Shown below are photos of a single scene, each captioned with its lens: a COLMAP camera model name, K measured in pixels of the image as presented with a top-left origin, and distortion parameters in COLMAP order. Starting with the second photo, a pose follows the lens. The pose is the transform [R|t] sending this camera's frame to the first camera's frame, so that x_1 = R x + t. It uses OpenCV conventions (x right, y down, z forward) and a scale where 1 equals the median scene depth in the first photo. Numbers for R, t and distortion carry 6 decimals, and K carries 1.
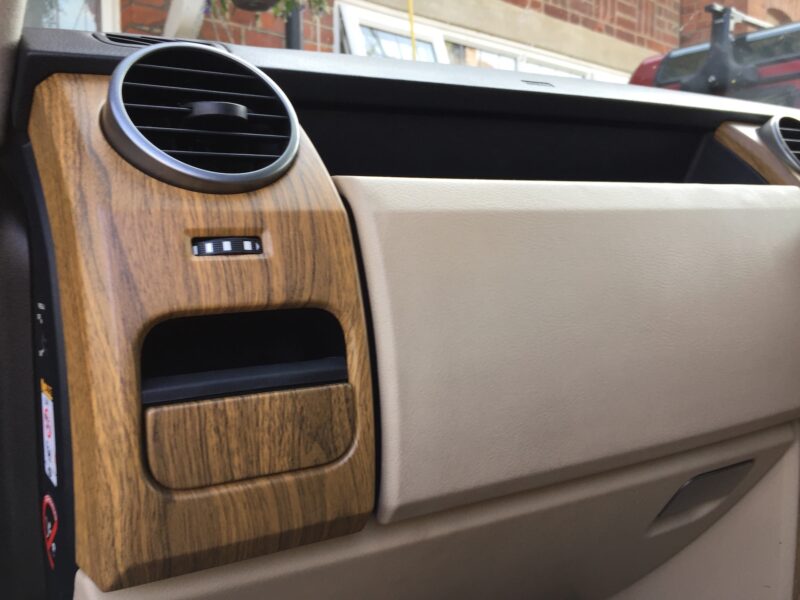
lens RADIAL K [[684.5, 0, 400.0], [0, 684.5, 300.0], [0, 0, 1]] dist [0.094050, -0.147598]
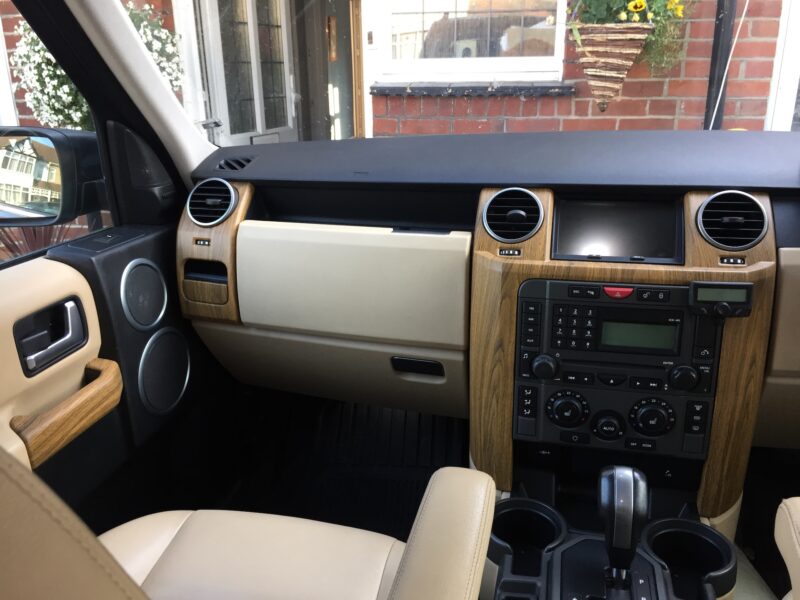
lens RADIAL K [[684.5, 0, 400.0], [0, 684.5, 300.0], [0, 0, 1]] dist [0.094050, -0.147598]
pose [[0.627519, 0.275393, -0.728271, 3.241404], [-0.058554, 0.949401, 0.308558, -0.999705], [0.776397, -0.150983, 0.611893, -0.533119]]
